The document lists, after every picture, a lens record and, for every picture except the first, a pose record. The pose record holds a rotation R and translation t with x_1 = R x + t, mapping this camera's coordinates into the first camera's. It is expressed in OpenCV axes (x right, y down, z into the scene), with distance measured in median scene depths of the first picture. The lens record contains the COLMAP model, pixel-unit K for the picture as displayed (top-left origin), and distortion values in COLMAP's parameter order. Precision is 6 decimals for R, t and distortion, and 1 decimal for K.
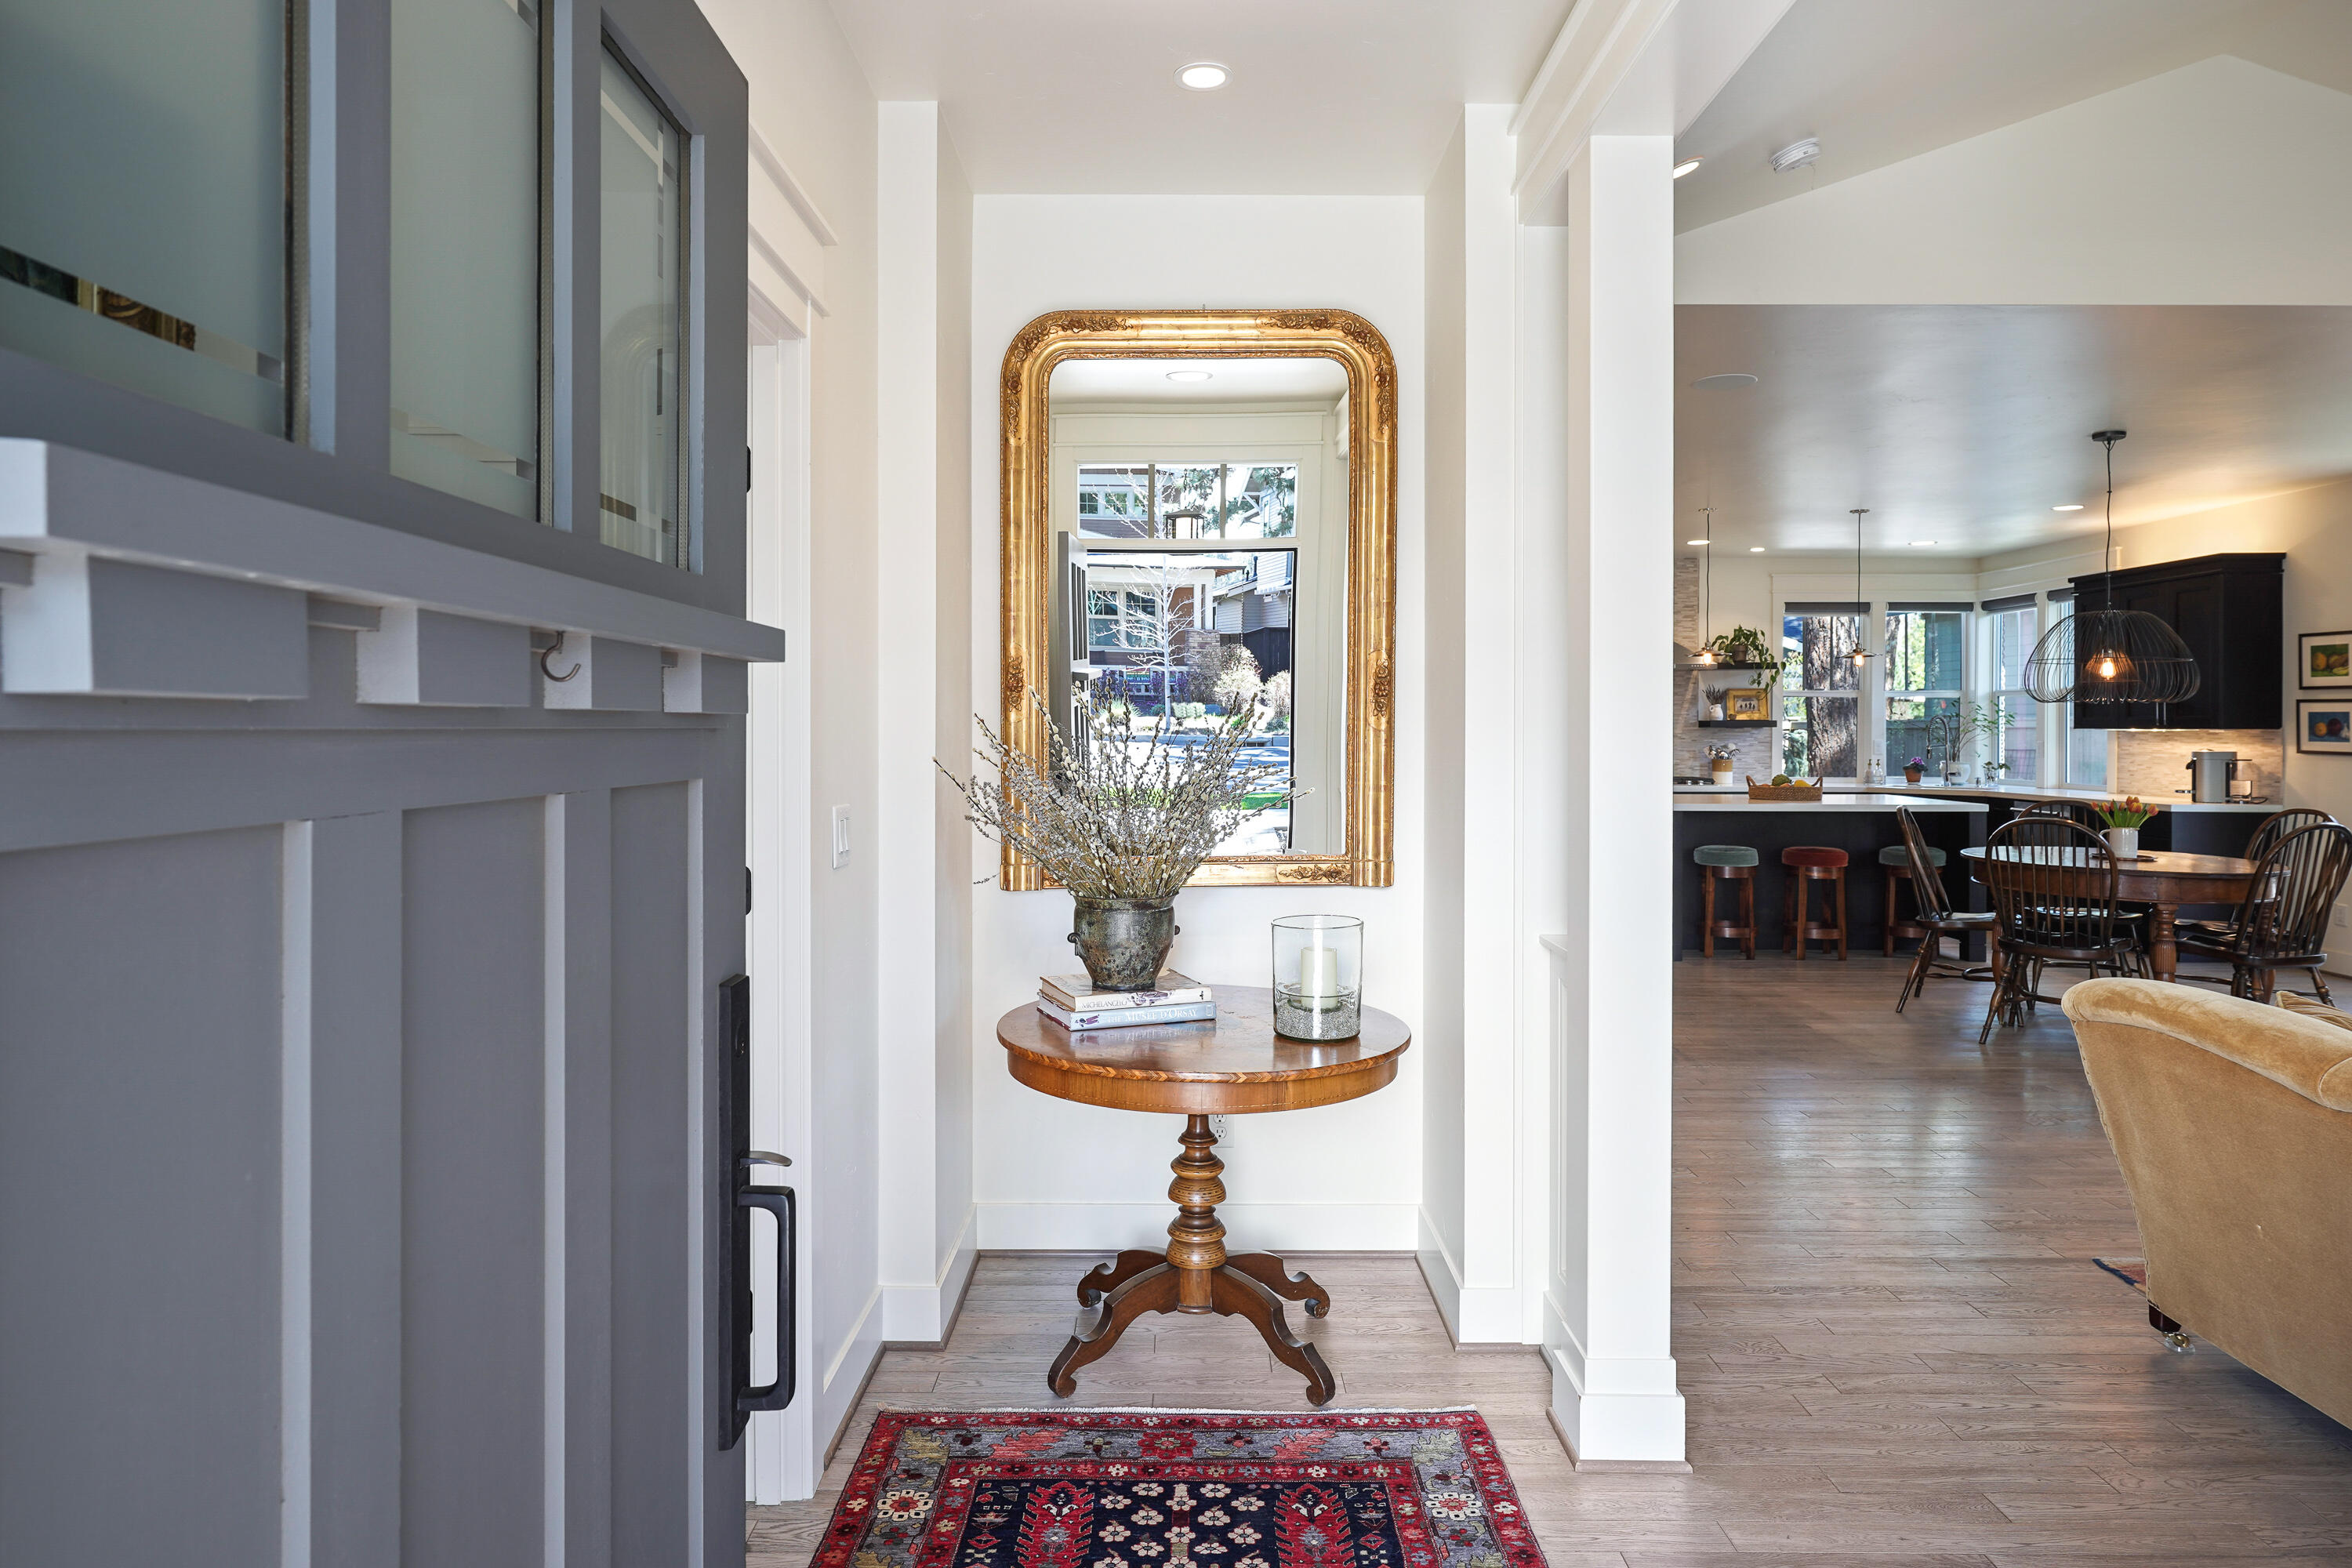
lens RADIAL K [[1388.0, 0, 1182.3], [0, 1388.0, 737.0], [0, 0, 1]] dist [-0.002162, 0.003118]
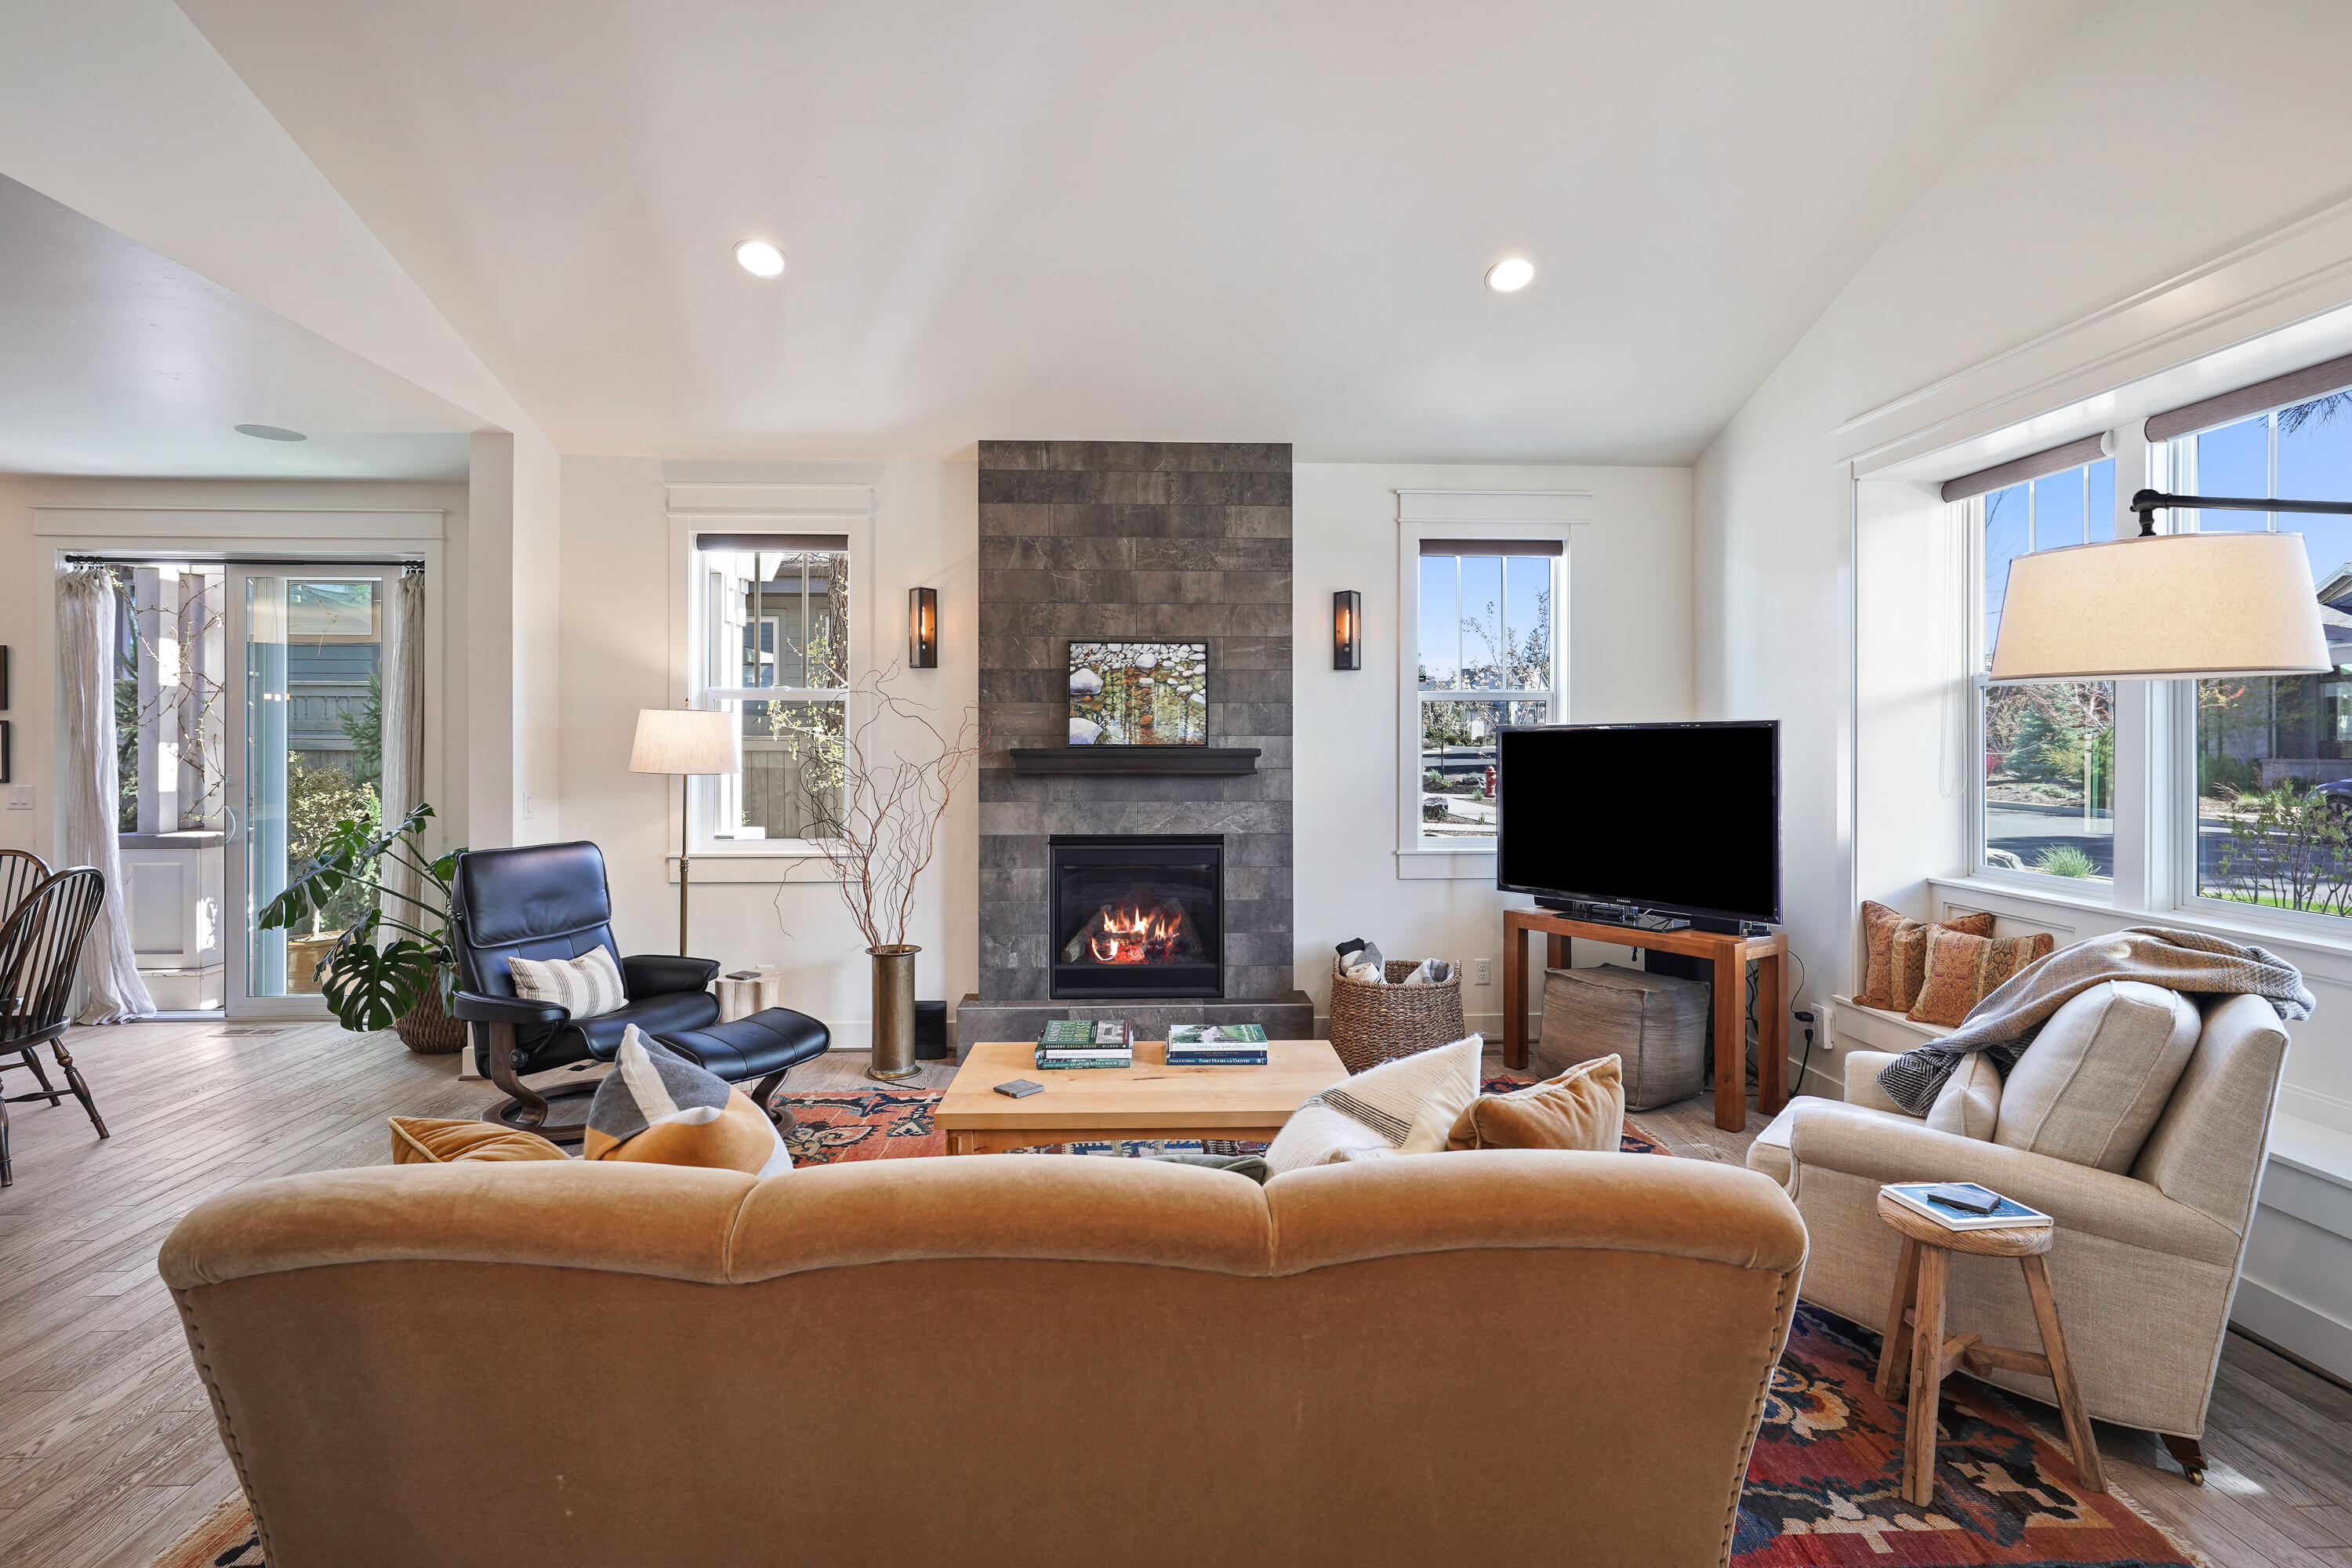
lens RADIAL K [[1144.3, 0, 1170.5], [0, 1144.3, 741.7], [0, 0, 1]] dist [0.001171, 0.000383]
pose [[-0.031649, -0.000601, 0.999499, 0.060554], [0.006285, 0.999980, 0.000801, -0.008189], [-0.999479, 0.006307, -0.031645, 0.228373]]
